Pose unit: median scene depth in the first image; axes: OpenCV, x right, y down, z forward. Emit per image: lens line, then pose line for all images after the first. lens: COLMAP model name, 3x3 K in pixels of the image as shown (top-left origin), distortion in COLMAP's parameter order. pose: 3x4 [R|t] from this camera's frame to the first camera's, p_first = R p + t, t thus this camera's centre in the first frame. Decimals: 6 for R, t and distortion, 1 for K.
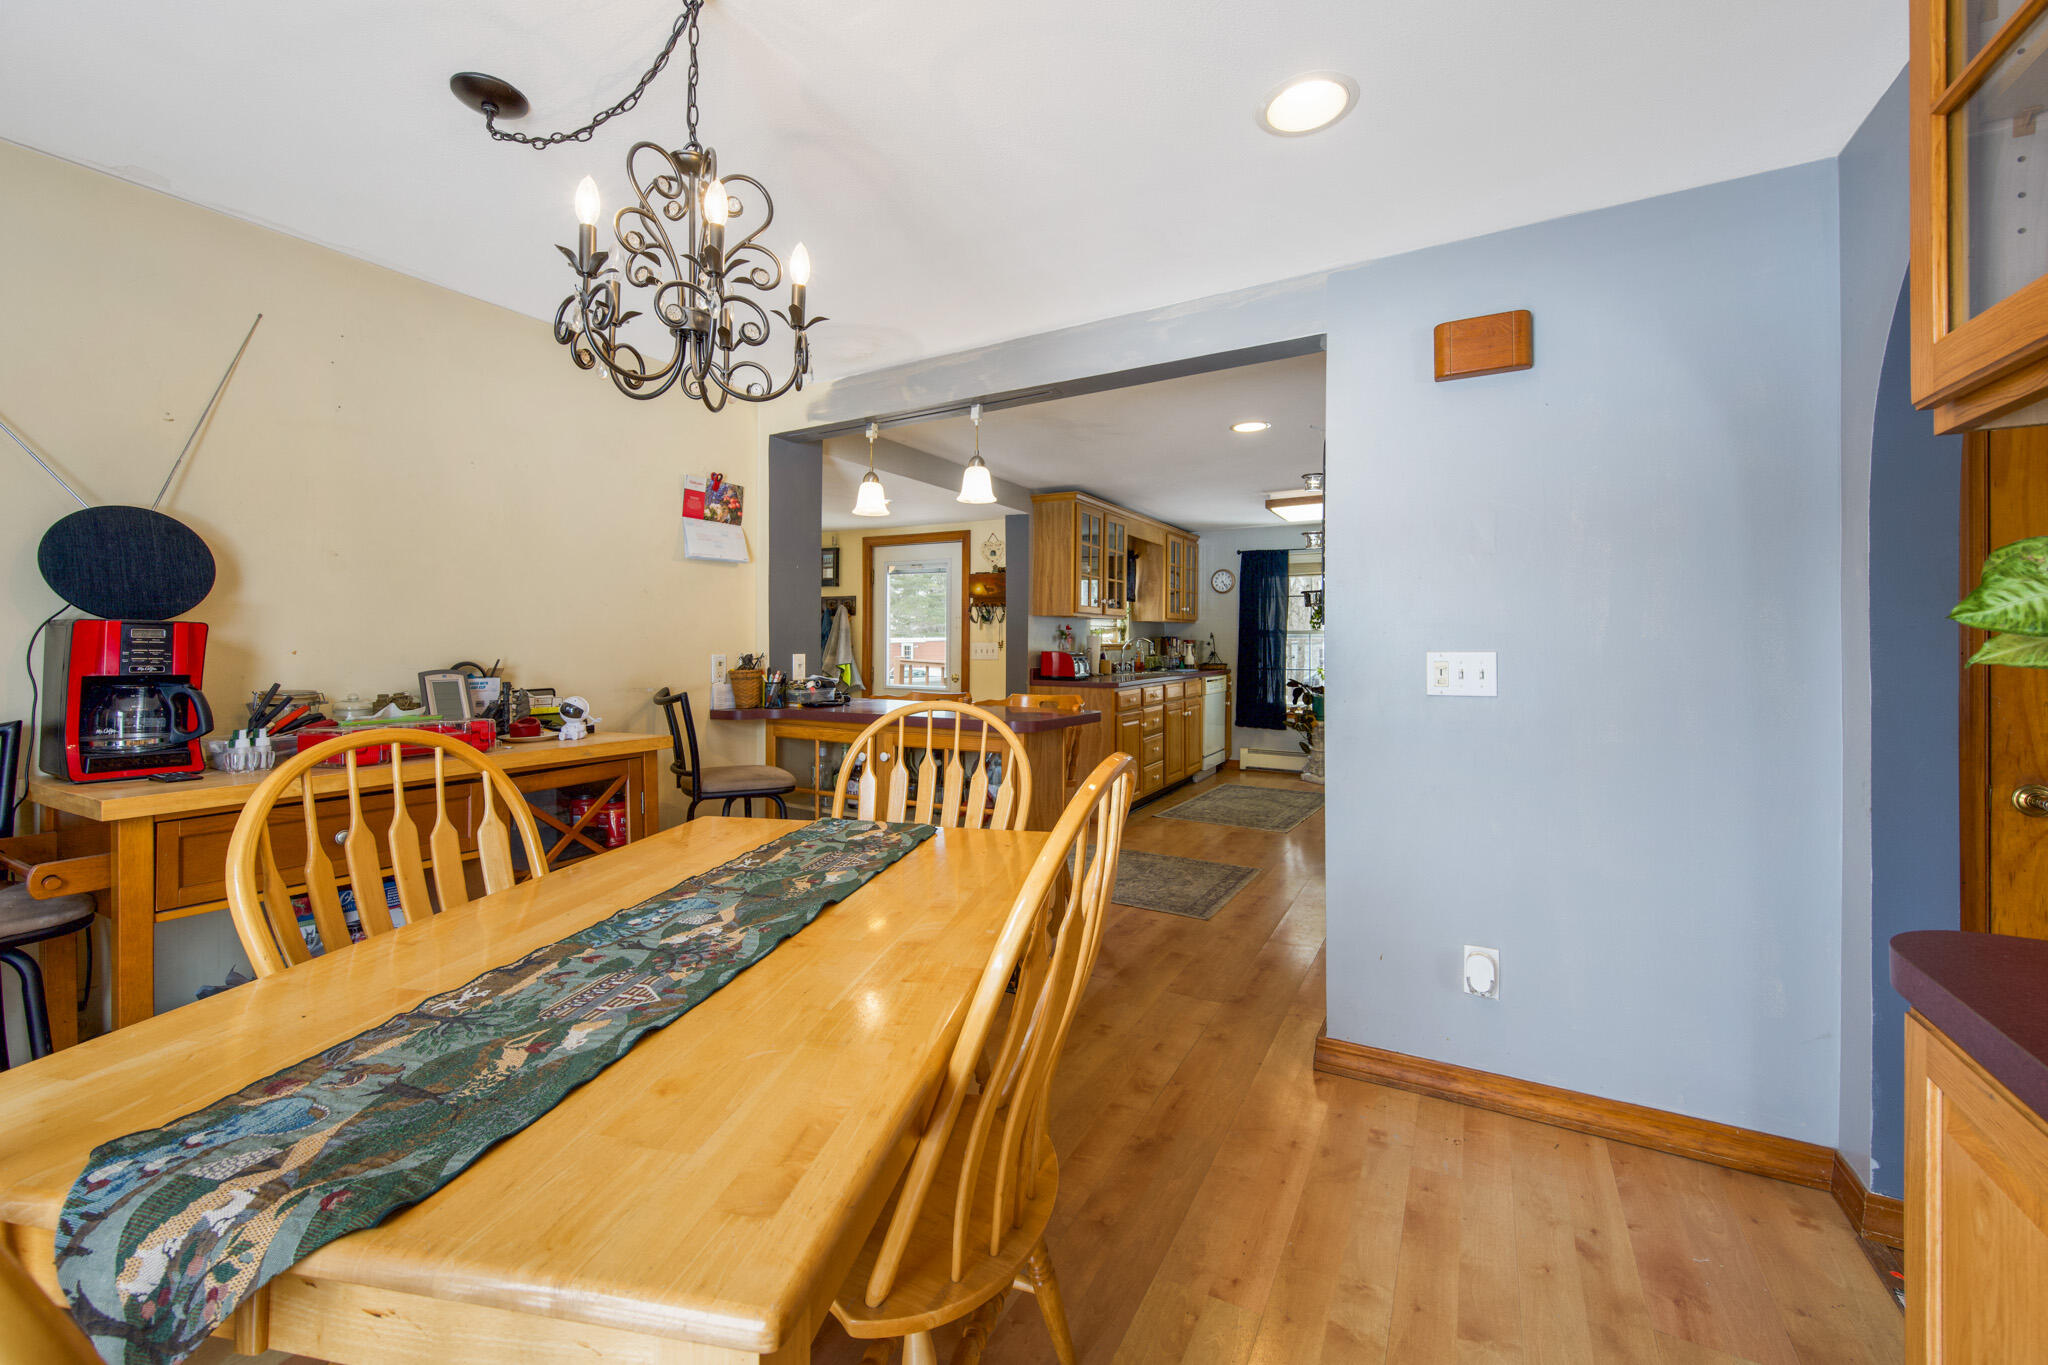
lens RADIAL K [[814.7, 0, 1023.2], [0, 814.7, 638.0], [0, 0, 1]] dist [-0.000553, -0.000003]
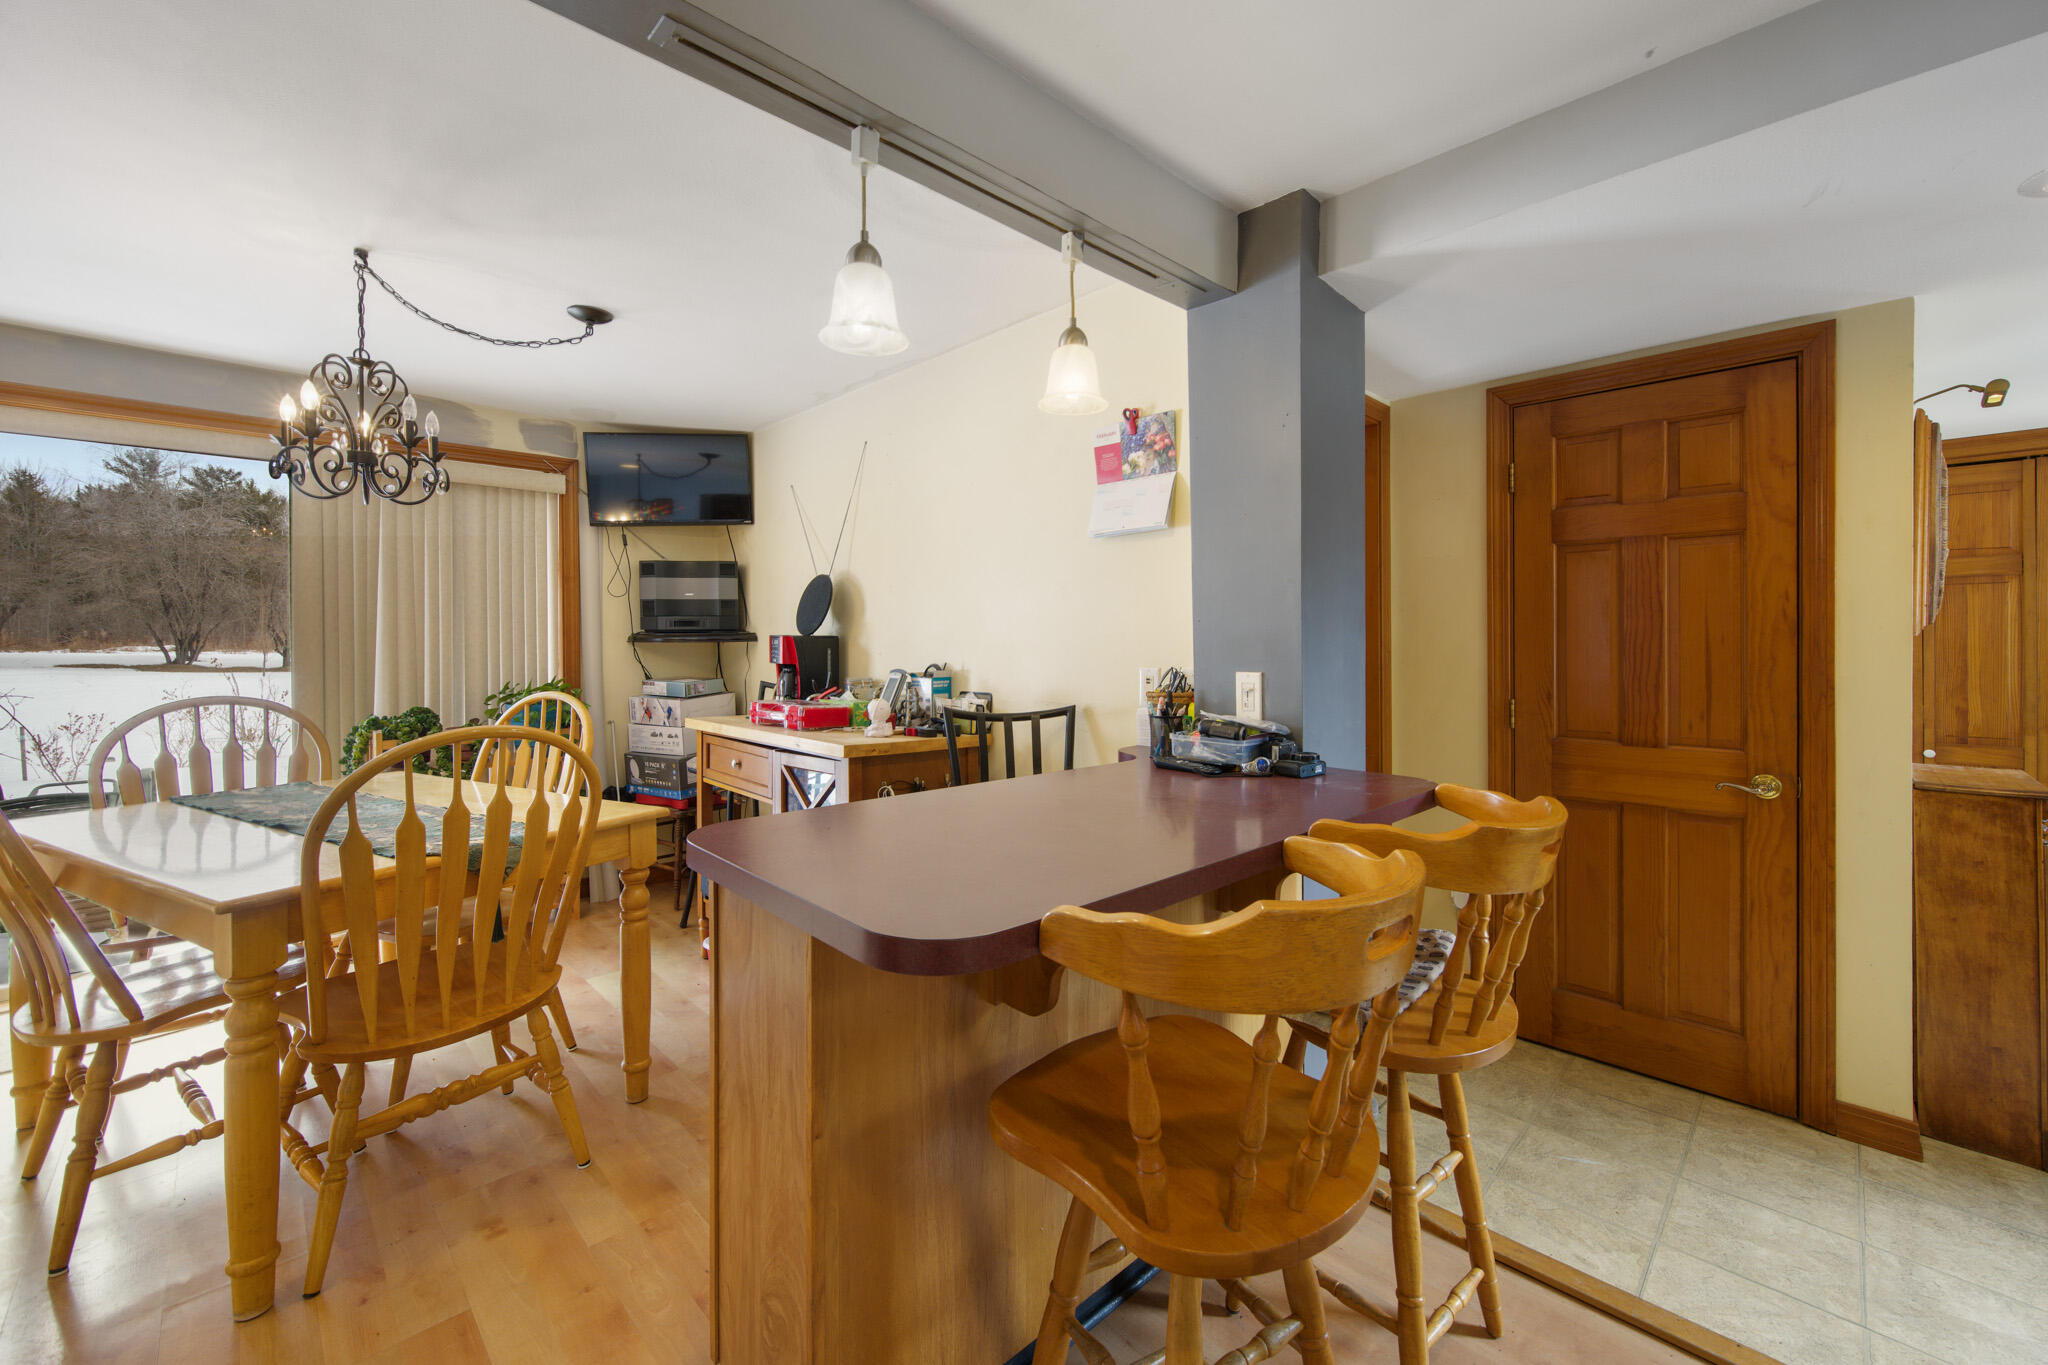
lens RADIAL K [[817.8, 0, 1029.8], [0, 817.8, 648.6], [0, 0, 1]] dist [-0.001204, 0.000084]
pose [[-0.281989, 0.004789, -0.959406, 0.795946], [0.002984, 0.999987, 0.004114, 0.001955], [0.959413, -0.001703, -0.281999, 2.731216]]
